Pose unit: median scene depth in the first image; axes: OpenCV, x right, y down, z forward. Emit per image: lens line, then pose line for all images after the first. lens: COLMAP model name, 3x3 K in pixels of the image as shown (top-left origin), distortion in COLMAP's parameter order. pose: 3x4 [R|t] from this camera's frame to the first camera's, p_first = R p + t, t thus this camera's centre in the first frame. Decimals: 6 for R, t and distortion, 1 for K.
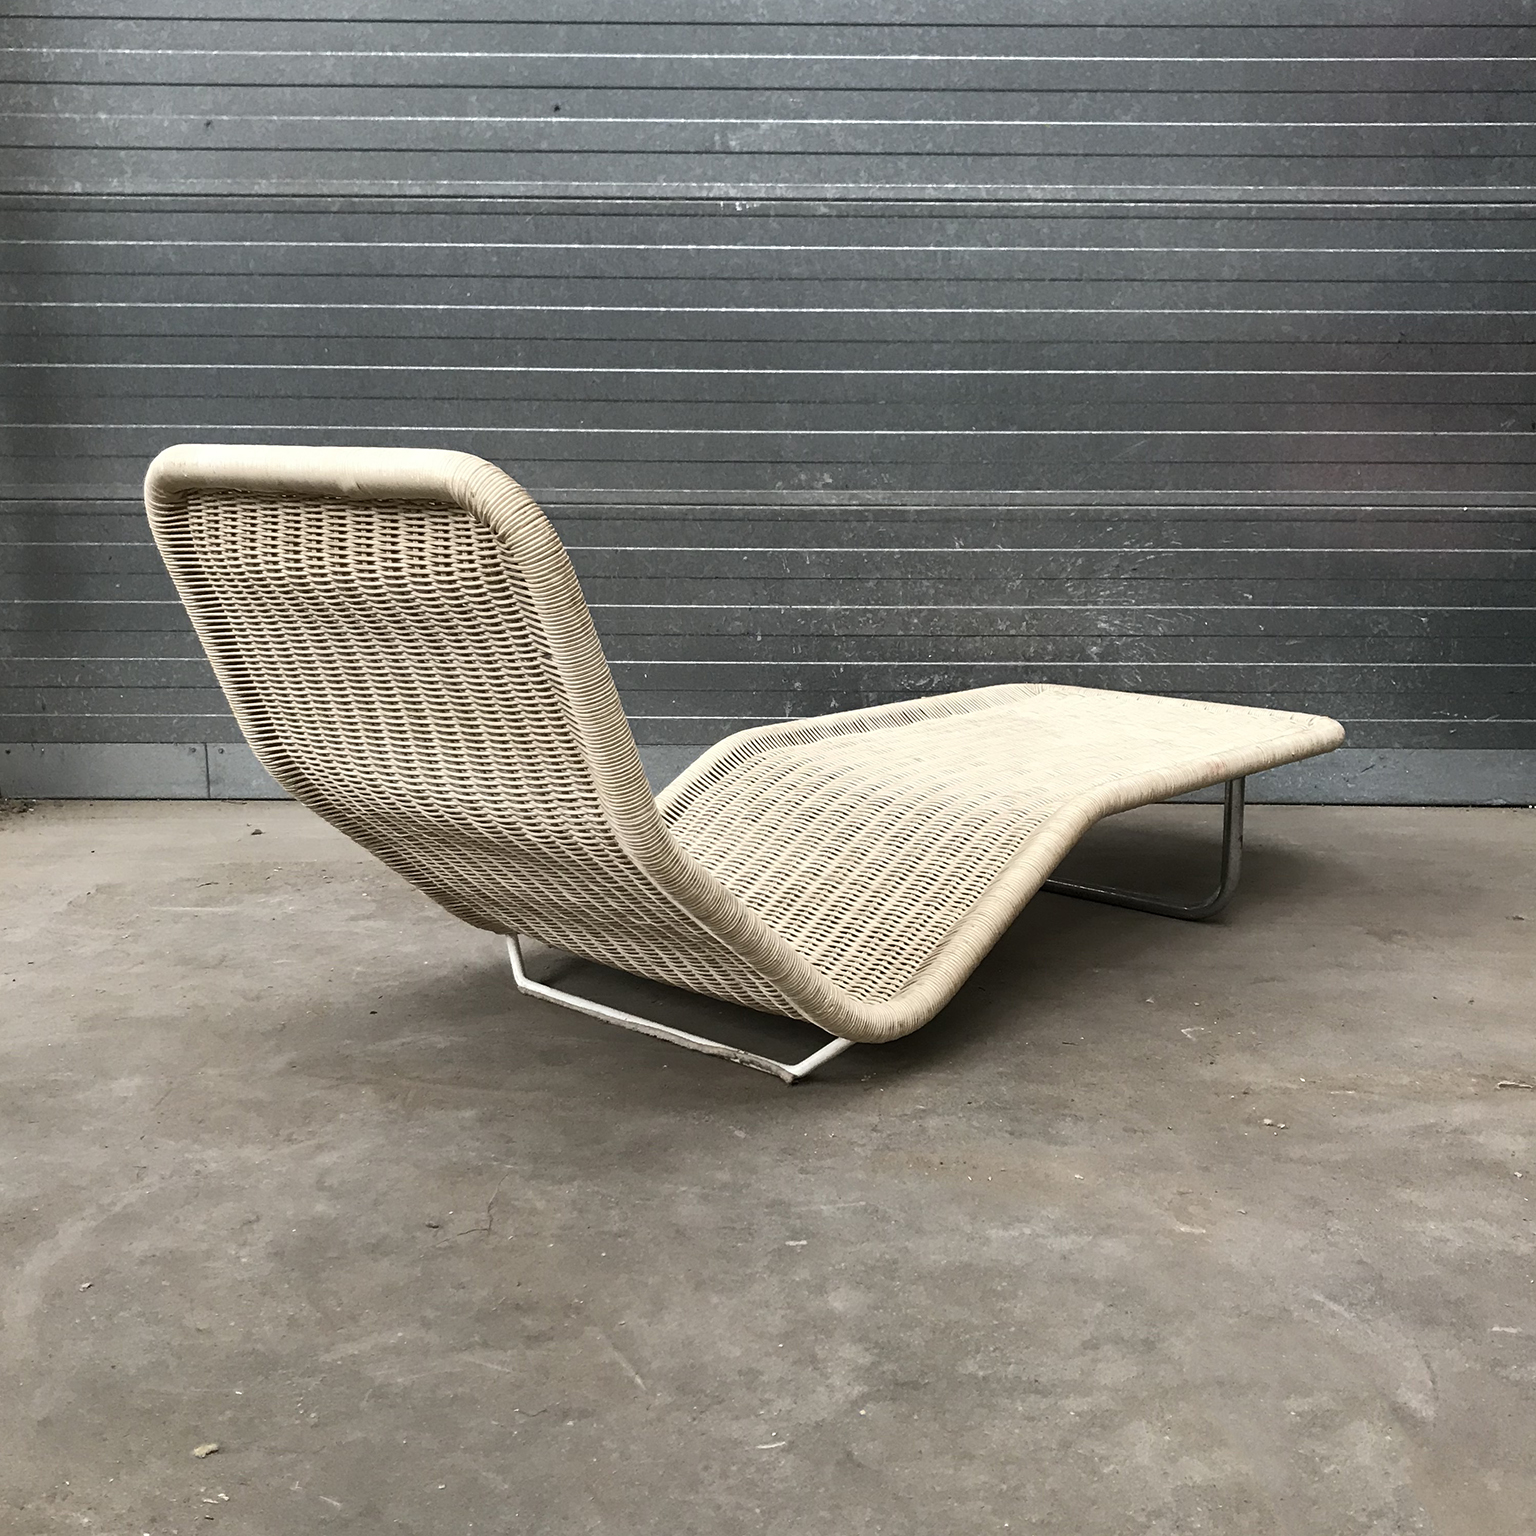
lens RADIAL K [[1658.3, 0, 766.6], [0, 1658.3, 764.8], [0, 0, 1]] dist [0.053888, -0.106905]
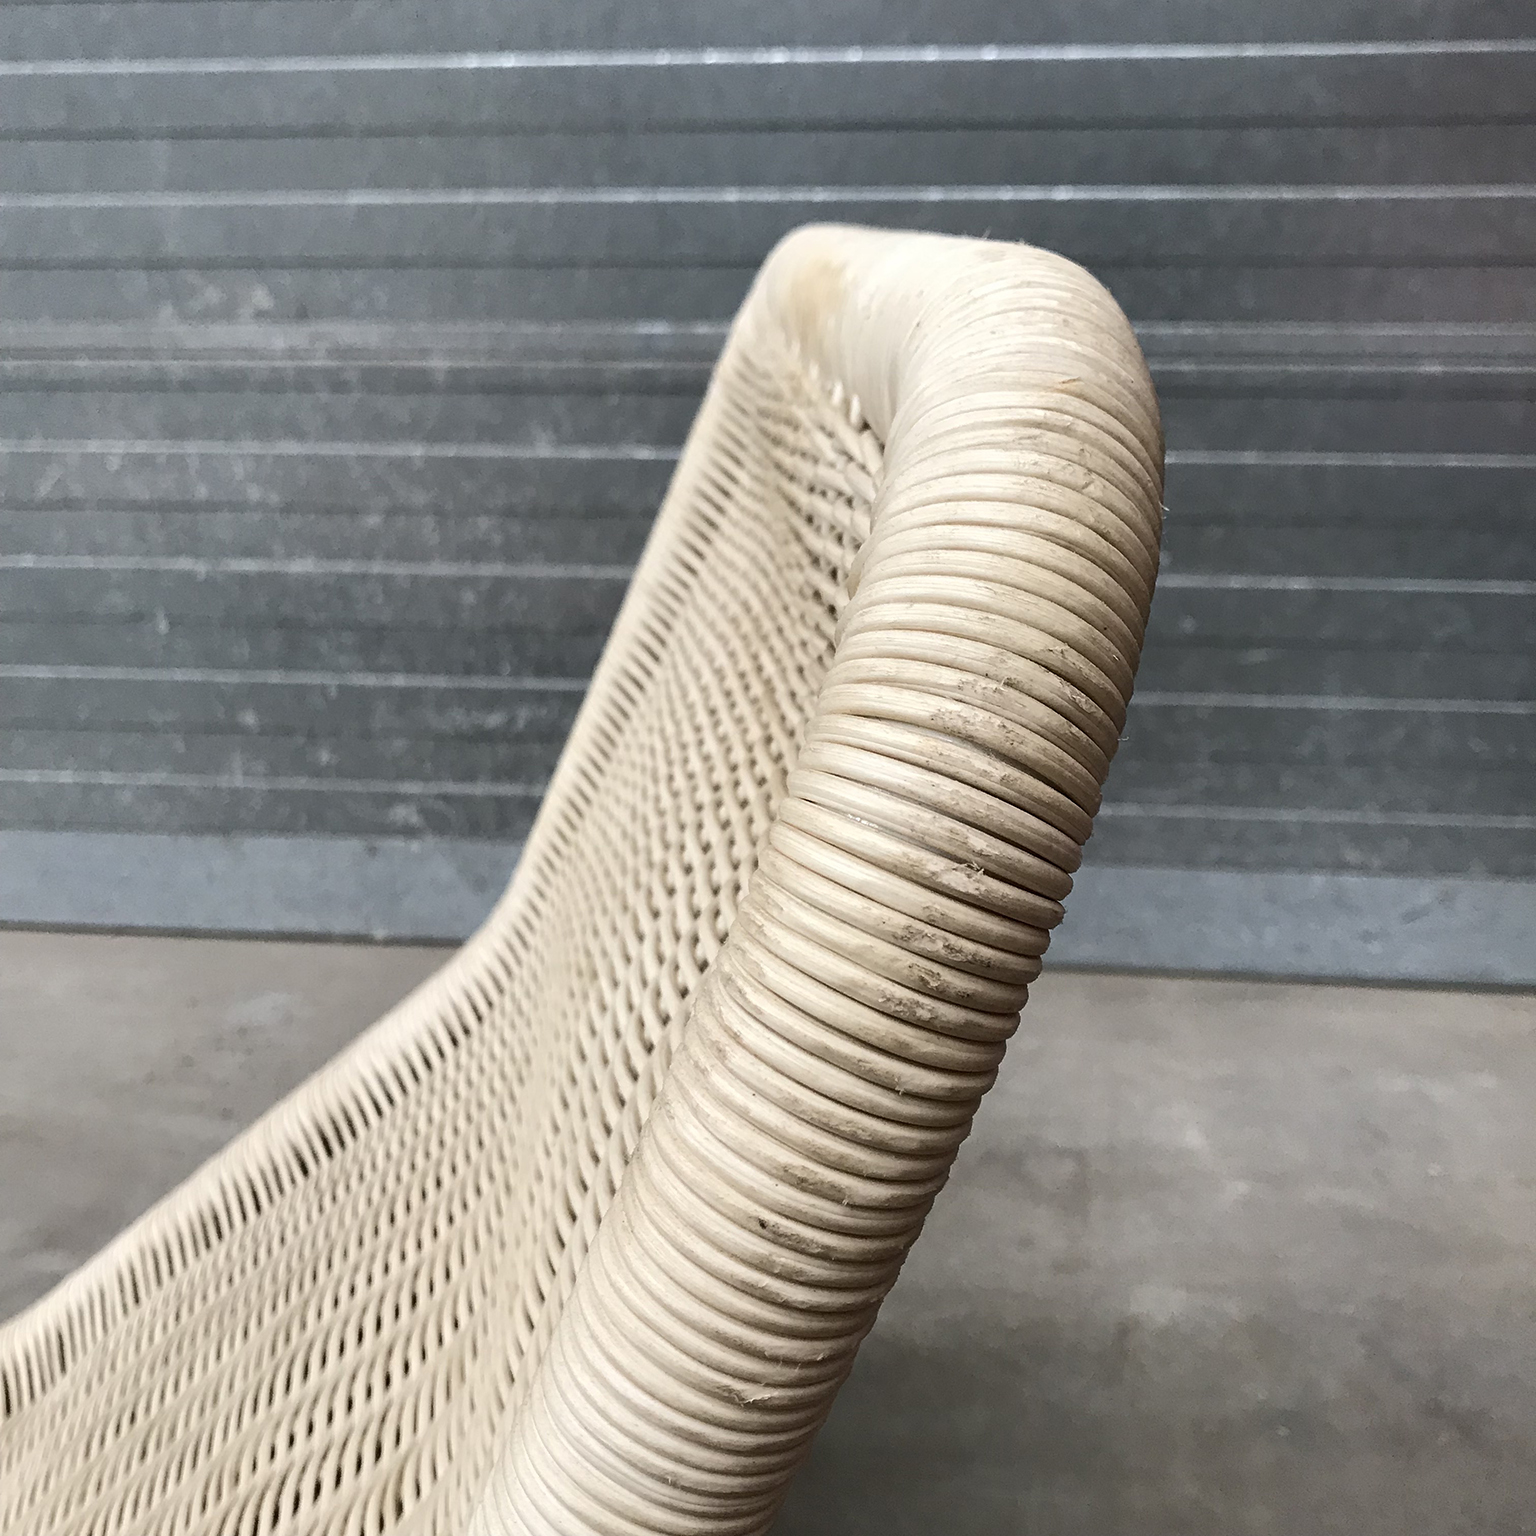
lens RADIAL K [[1698.1, 0, 775.2], [0, 1698.1, 762.7], [0, 0, 1]] dist [0.021644, -0.012001]
pose [[0.993986, 0.027352, -0.106039, 0.244908], [-0.014363, 0.992503, 0.121377, -0.105169], [0.108563, -0.119124, 0.986926, 0.535245]]
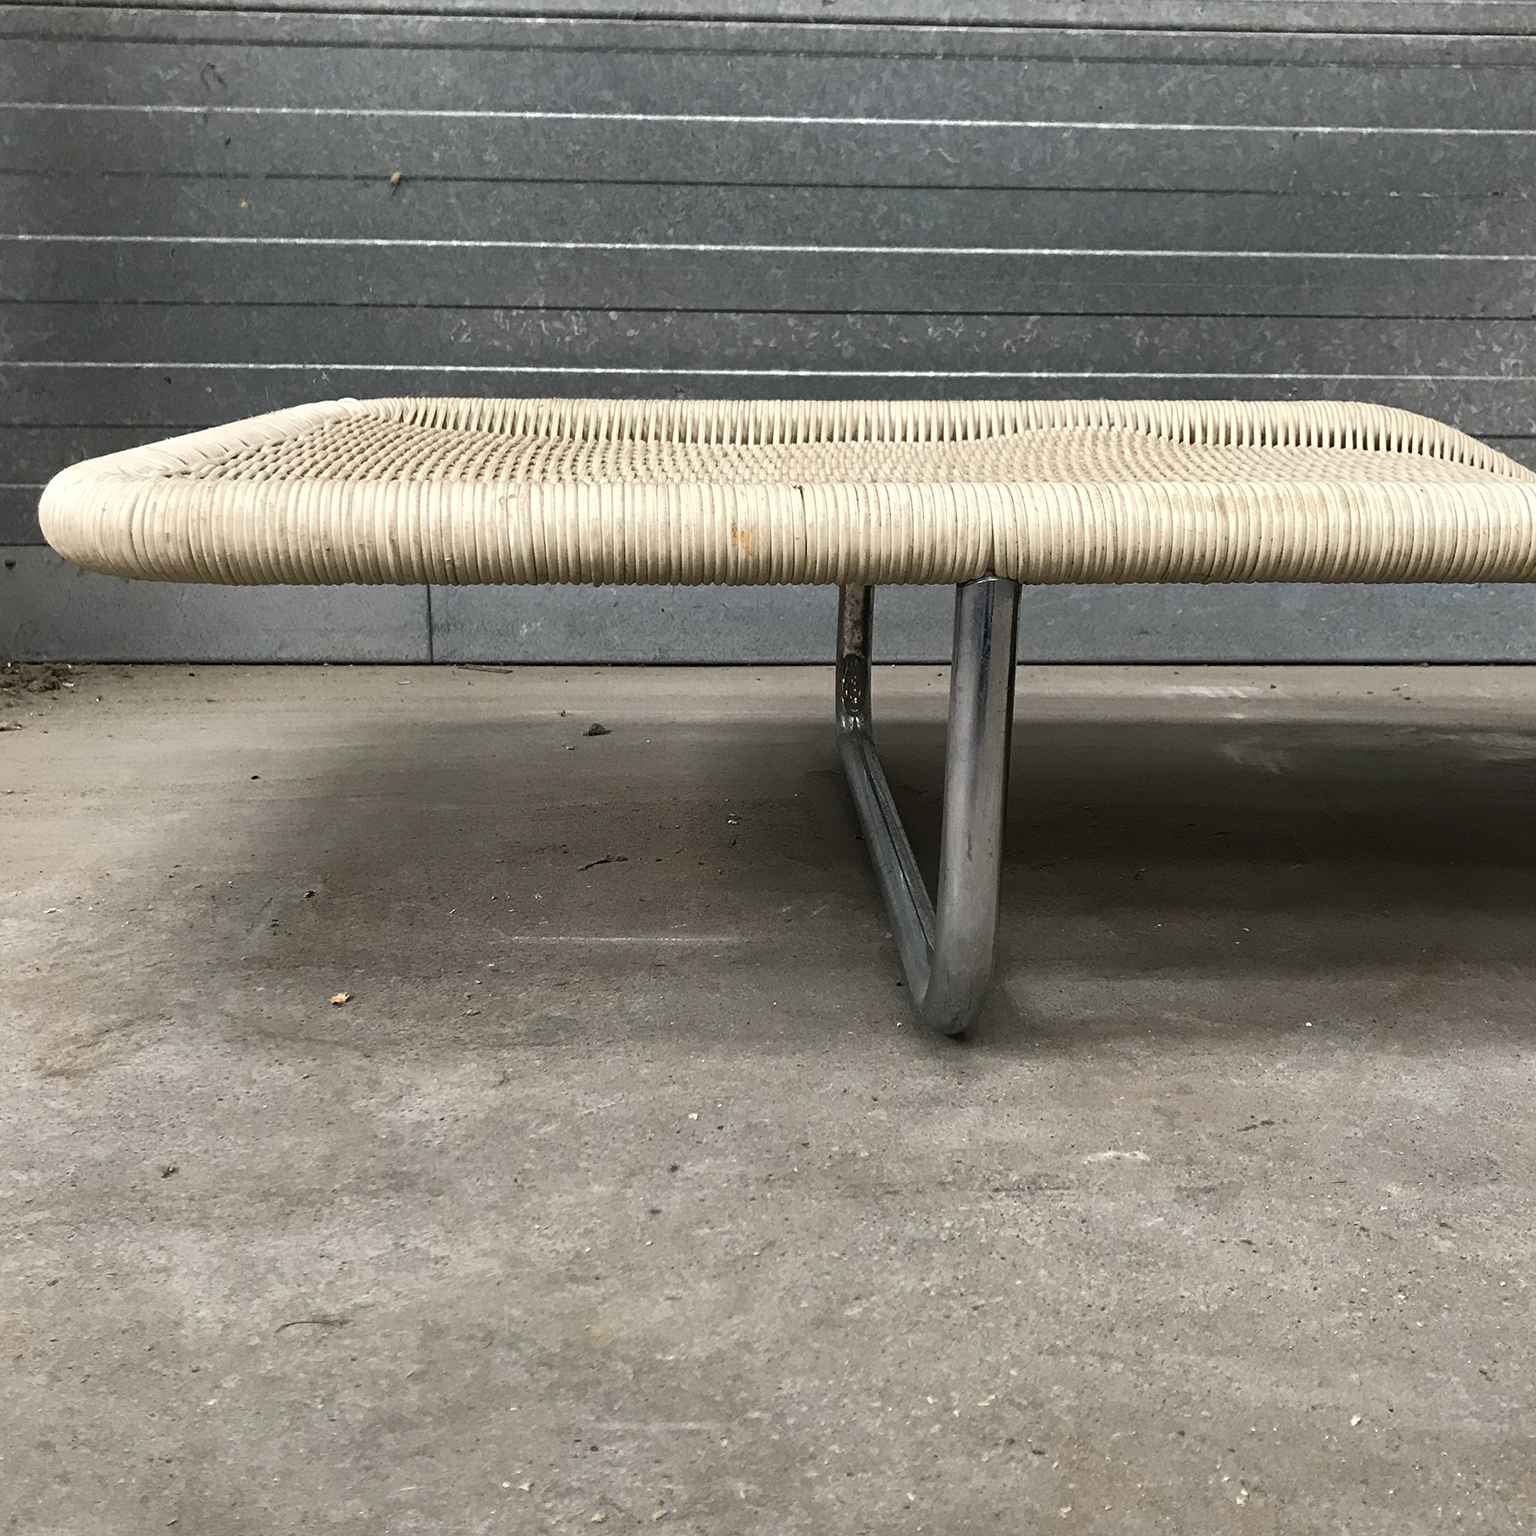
lens RADIAL K [[1698.1, 0, 775.2], [0, 1698.1, 762.7], [0, 0, 1]] dist [0.021644, -0.012001]
pose [[0.998404, -0.007986, 0.055908, -0.279158], [0.005393, 0.998909, 0.046381, 0.029079], [-0.056217, -0.046005, 0.997358, 0.528283]]
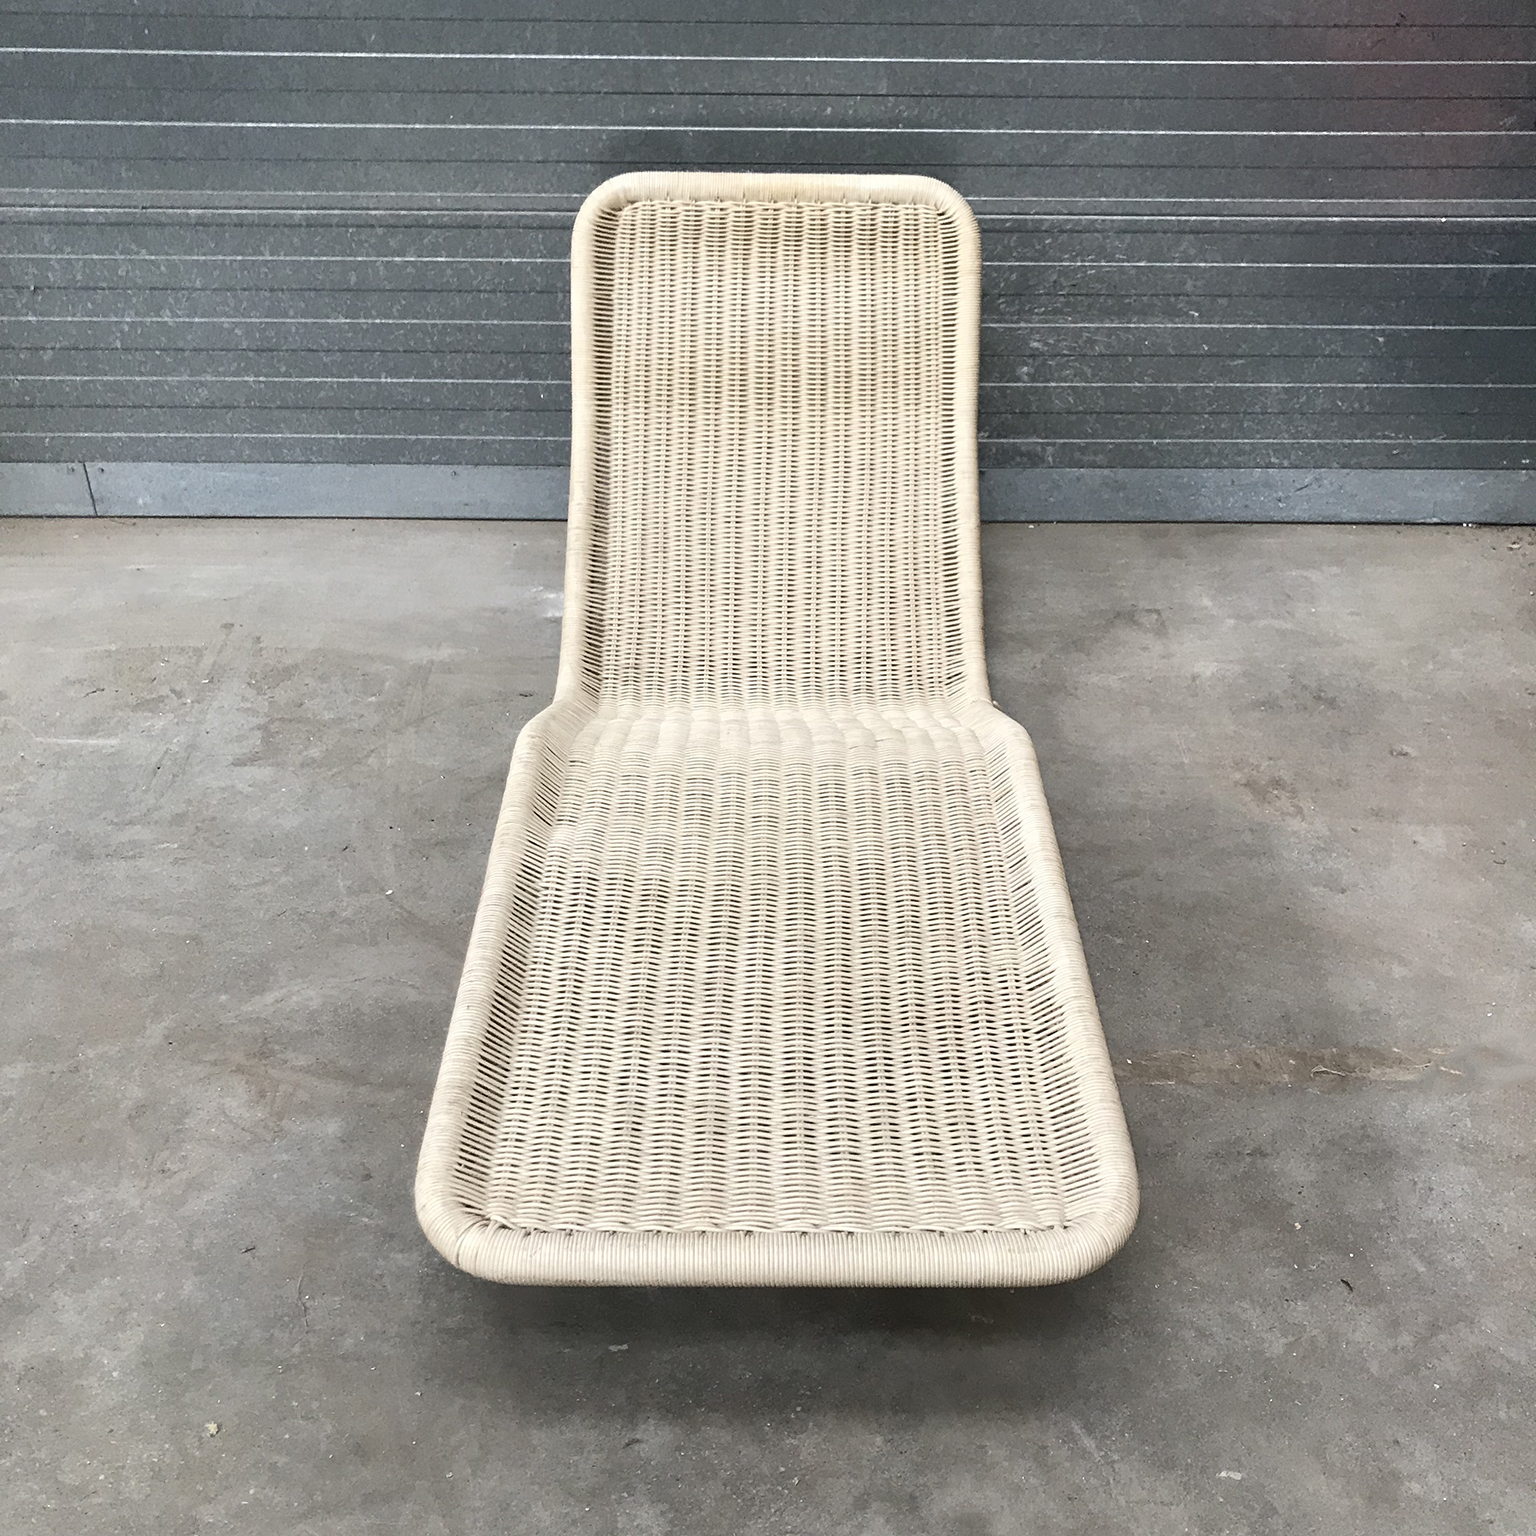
lens RADIAL K [[1648.5, 0, 778.6], [0, 1648.5, 745.6], [0, 0, 1]] dist [0.008784, -0.012870]
pose [[0.999974, 0.001975, 0.006894, 0.056564], [-0.004513, 0.920438, 0.390862, -0.247903], [-0.005573, -0.390883, 0.920424, 0.073545]]
